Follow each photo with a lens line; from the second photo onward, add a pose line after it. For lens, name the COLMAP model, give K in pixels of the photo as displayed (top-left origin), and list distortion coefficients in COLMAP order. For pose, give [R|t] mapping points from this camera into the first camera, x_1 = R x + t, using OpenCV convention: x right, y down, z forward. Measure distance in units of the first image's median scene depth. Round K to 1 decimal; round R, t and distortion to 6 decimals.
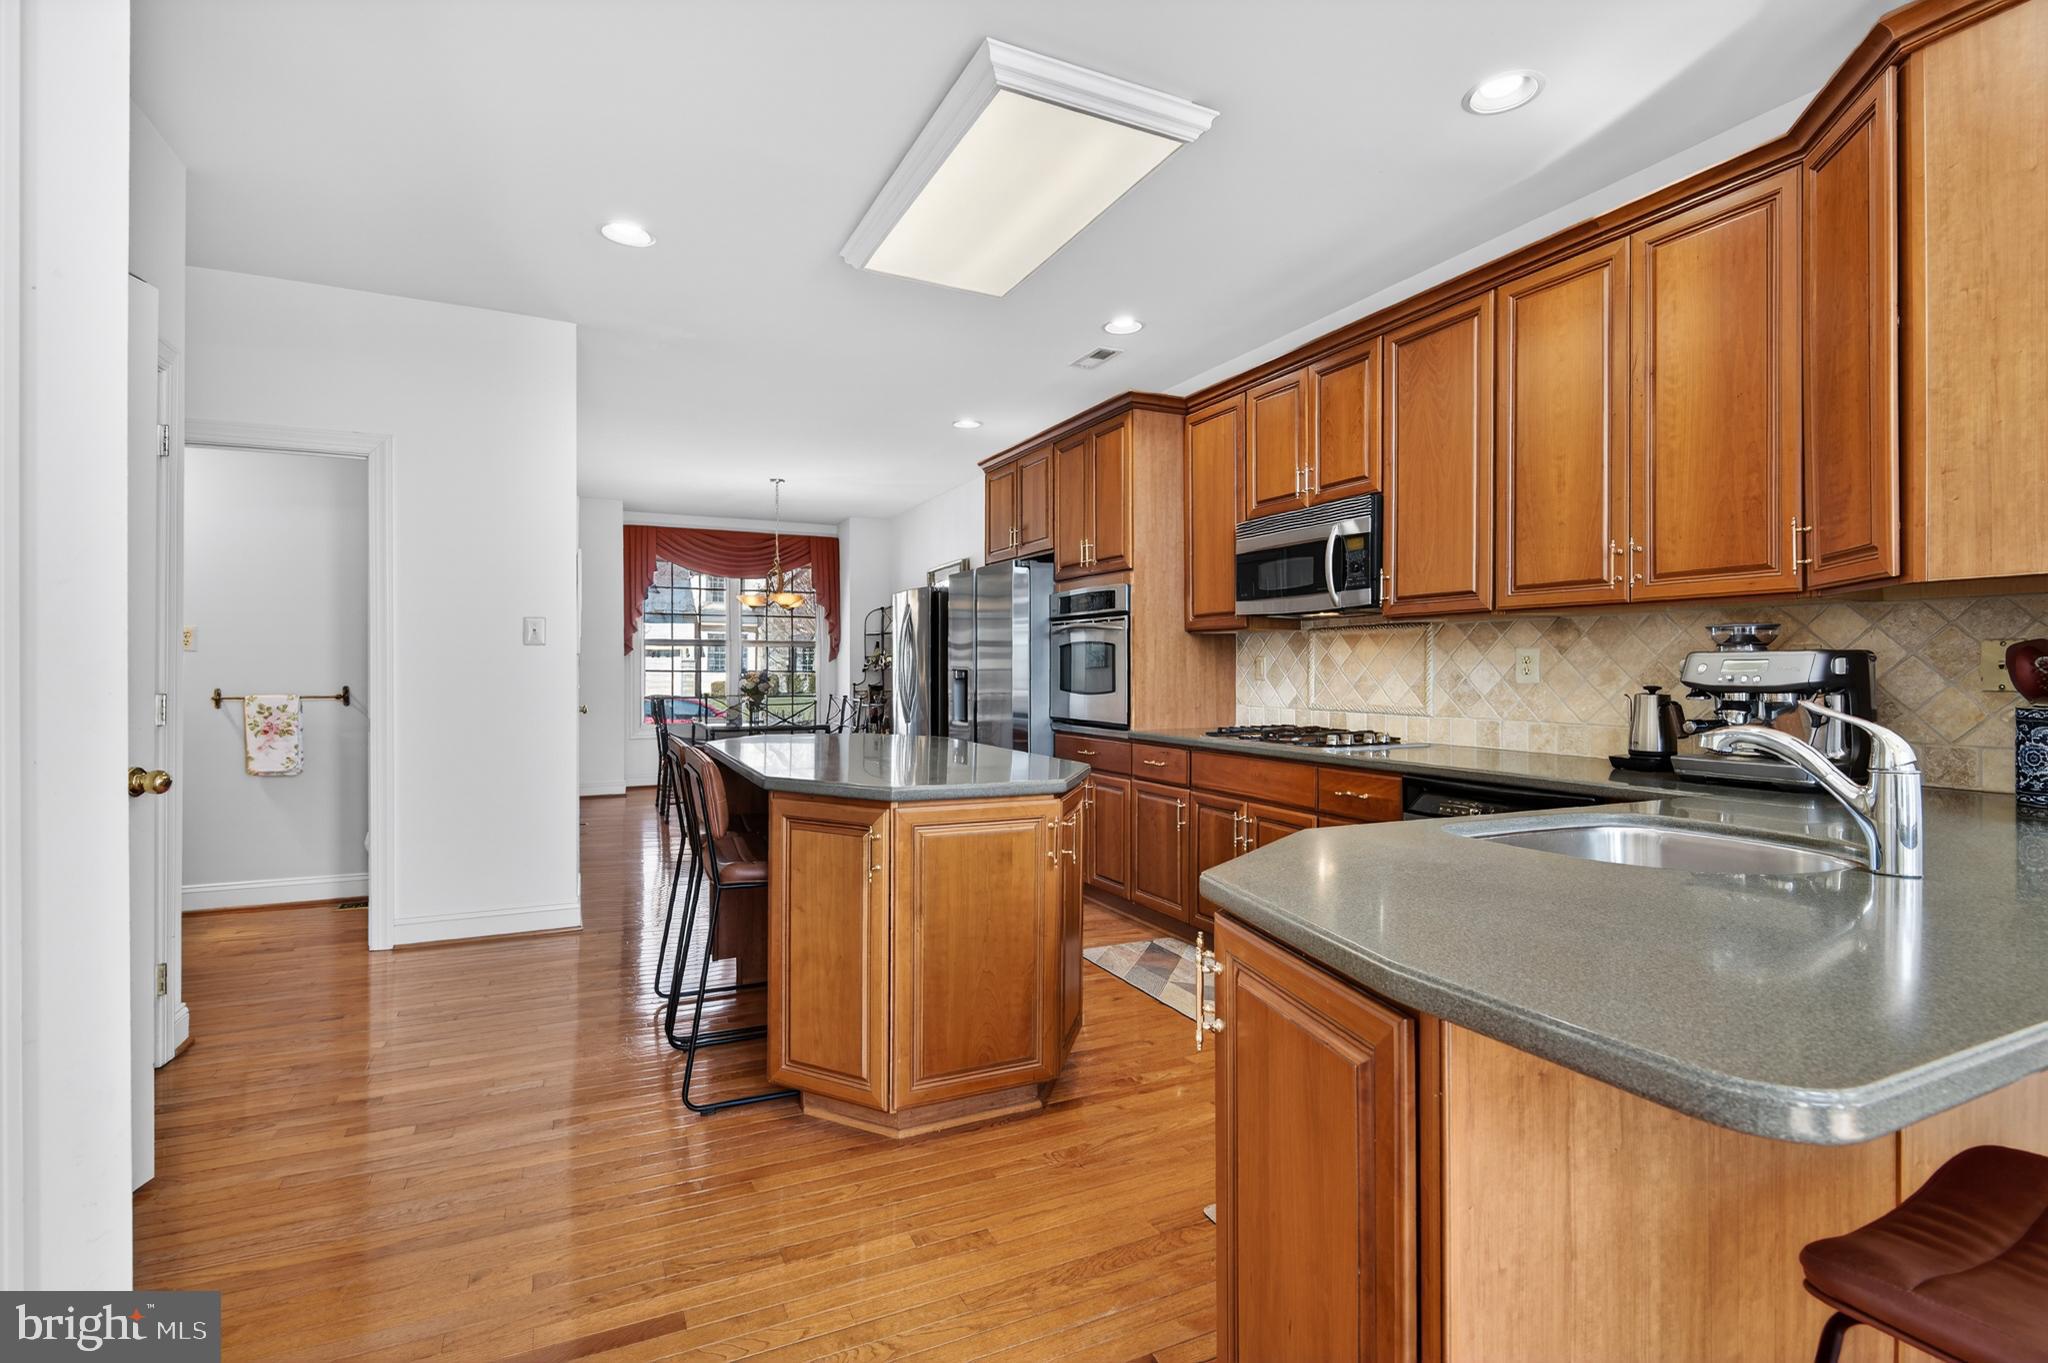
lens RADIAL K [[948.0, 0, 1016.0], [0, 948.0, 669.8], [0, 0, 1]] dist [-0.003564, -0.000718]
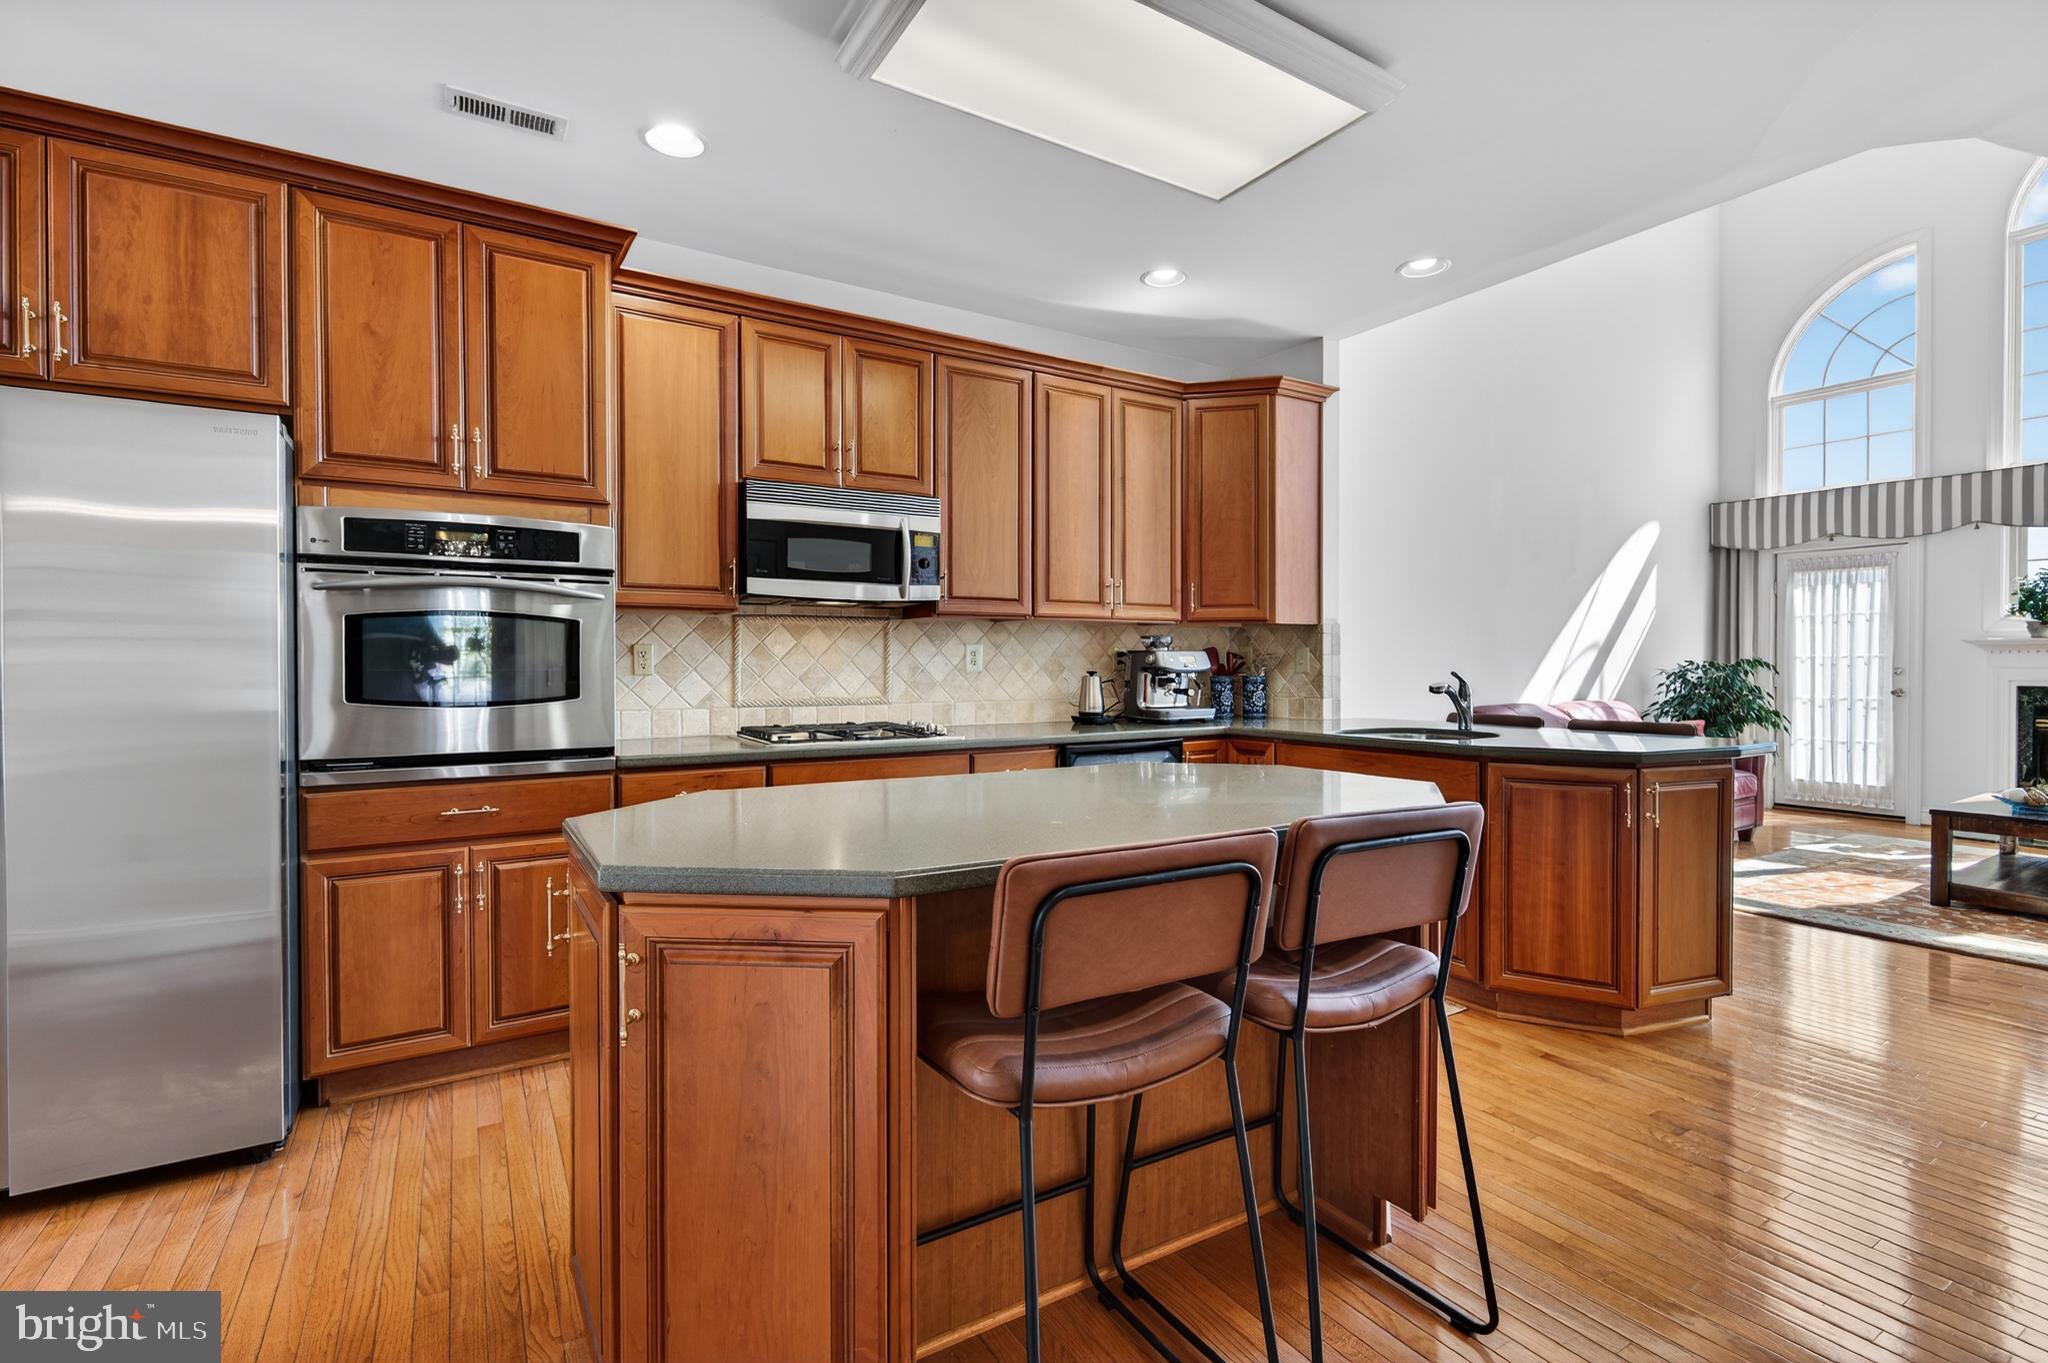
lens RADIAL K [[948.0, 0, 1025.2], [0, 948.0, 677.9], [0, 0, 1]] dist [-0.003564, -0.000718]
pose [[-0.109488, -0.015095, 0.993874, -0.597476], [0.003137, 0.999874, 0.015531, 0.002284], [-0.993983, 0.004819, -0.109427, 0.851501]]
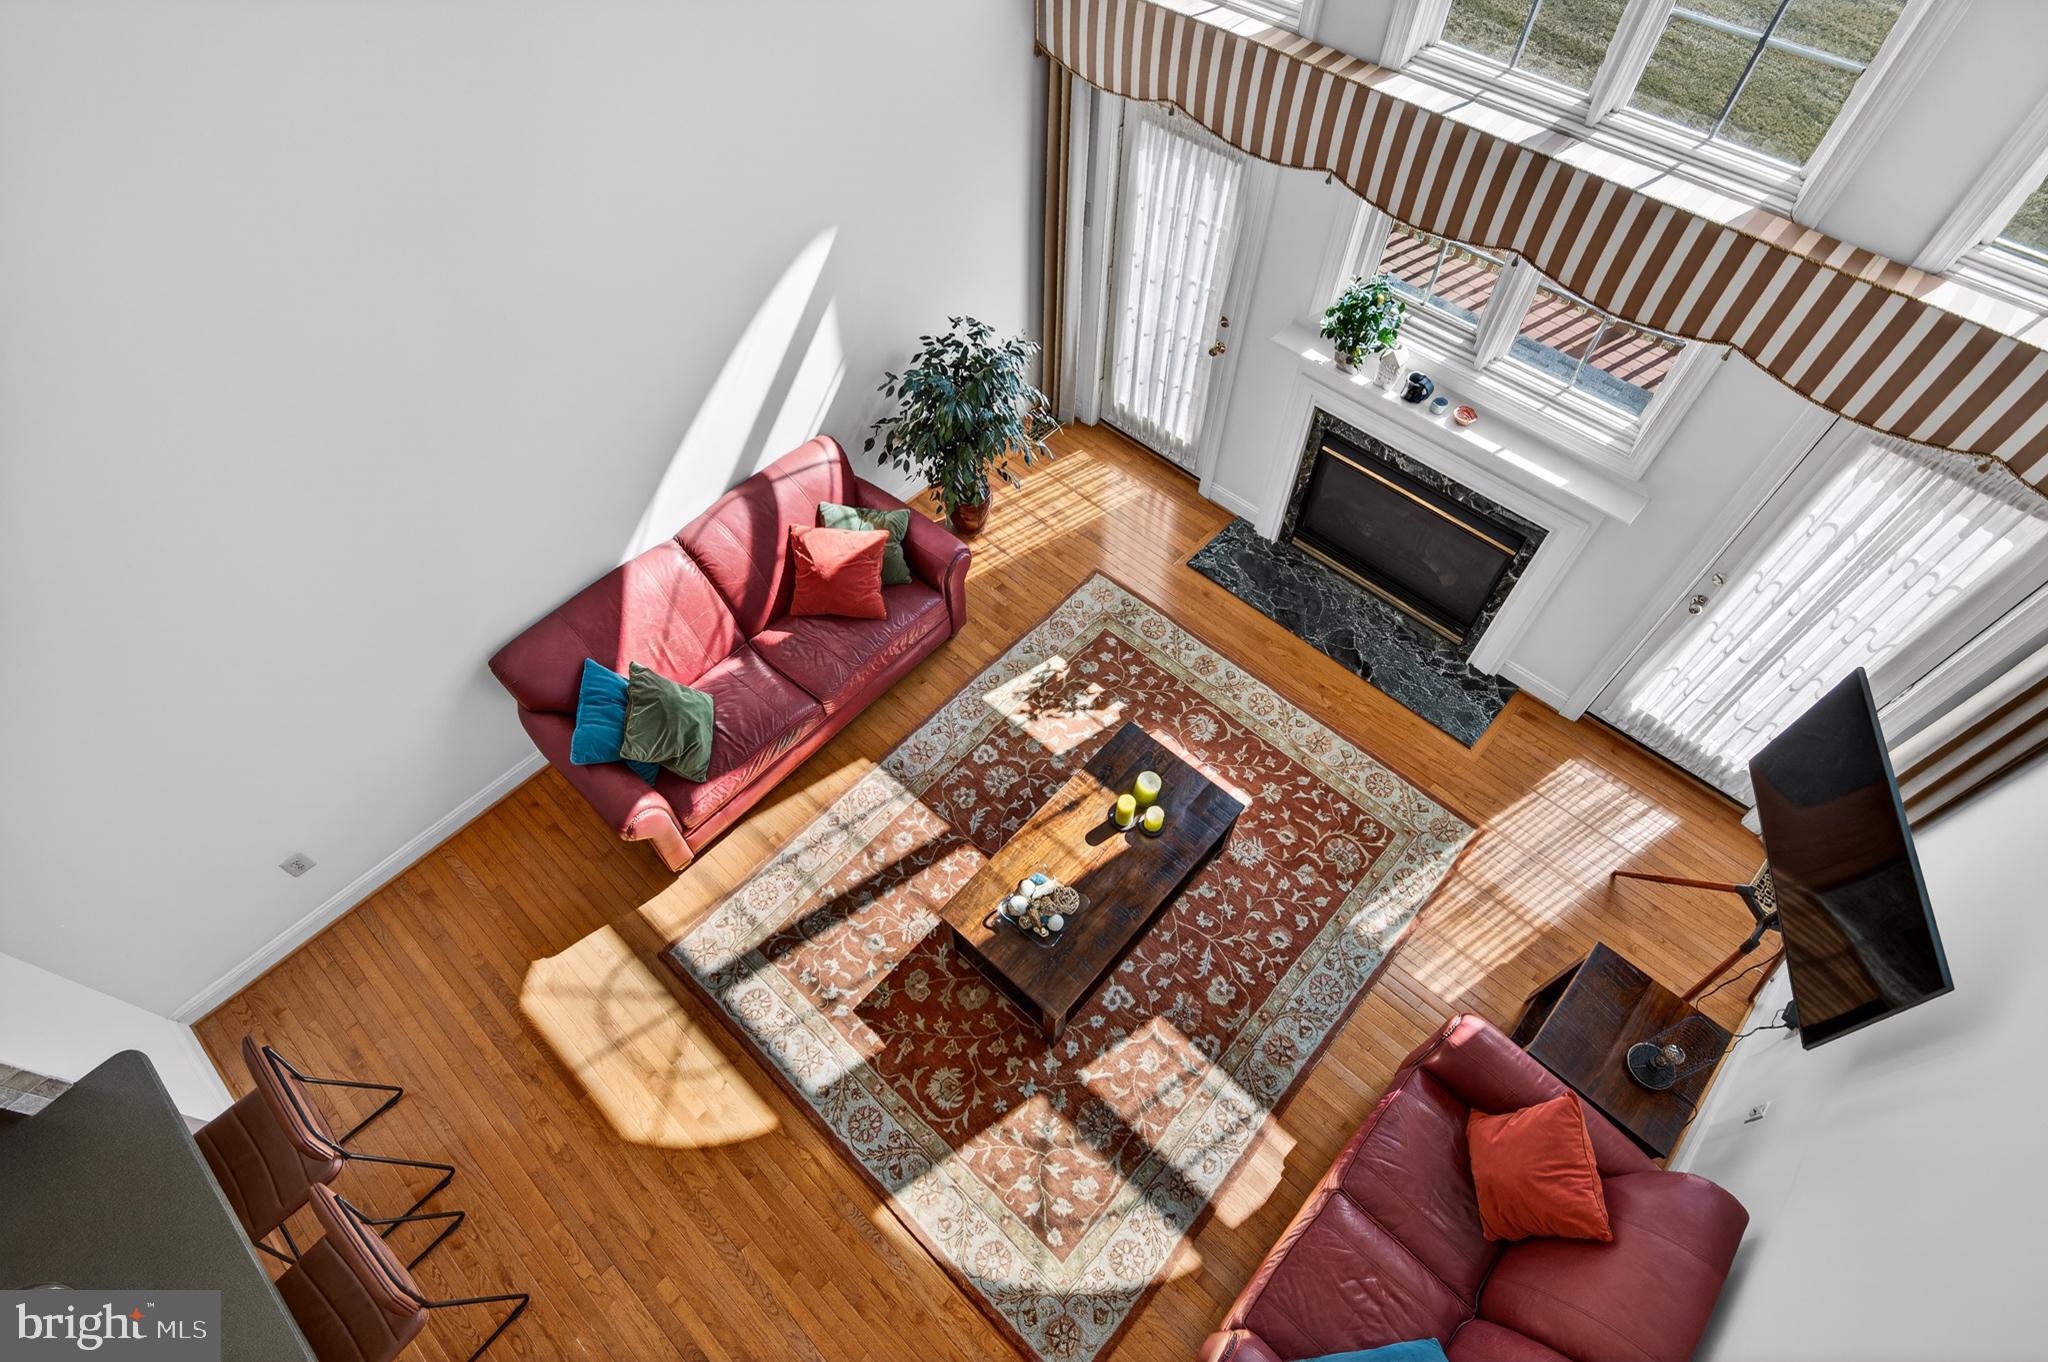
lens RADIAL K [[1011.9, 0, 1013.5], [0, 1011.9, 682.5], [0, 0, 1]] dist [0.002634, 0.000655]
pose [[-0.367579, -0.768688, 0.523454, 0.021764], [0.010134, 0.559514, 0.828759, -0.781326], [-0.929937, 0.309939, -0.197876, -0.280053]]
